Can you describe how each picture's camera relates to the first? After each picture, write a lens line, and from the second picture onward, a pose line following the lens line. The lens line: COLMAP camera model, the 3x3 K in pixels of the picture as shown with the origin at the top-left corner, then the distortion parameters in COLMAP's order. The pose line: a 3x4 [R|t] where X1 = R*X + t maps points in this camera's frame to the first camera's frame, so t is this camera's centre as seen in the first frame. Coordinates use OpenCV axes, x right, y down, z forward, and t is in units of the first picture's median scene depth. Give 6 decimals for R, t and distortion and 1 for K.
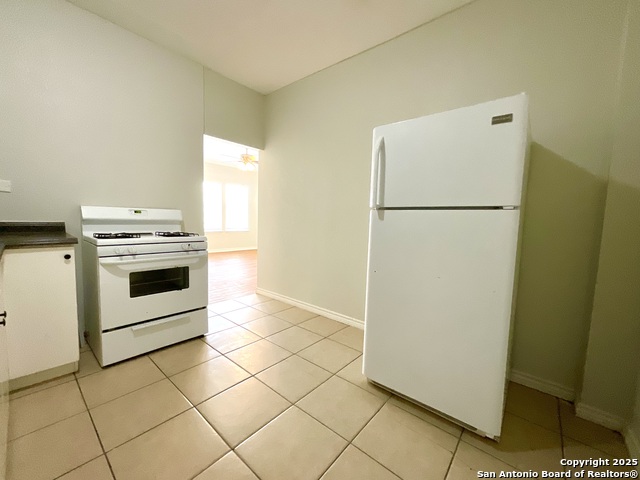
lens RADIAL K [[258.7, 0, 319.2], [0, 258.7, 241.2], [0, 0, 1]] dist [-0.010232, 0.005983]
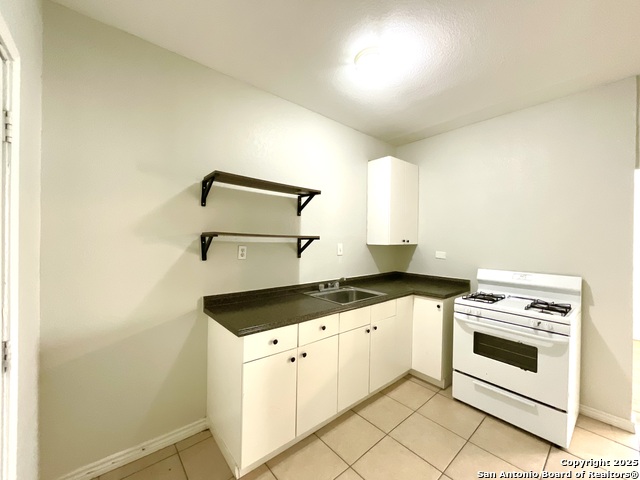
lens RADIAL K [[258.7, 0, 319.2], [0, 258.7, 241.2], [0, 0, 1]] dist [-0.010232, 0.005983]
pose [[-0.161119, -0.027208, -0.986560, 0.524684], [-0.099278, 0.994996, -0.011228, -0.195308], [0.981929, 0.096135, -0.163014, 0.446282]]
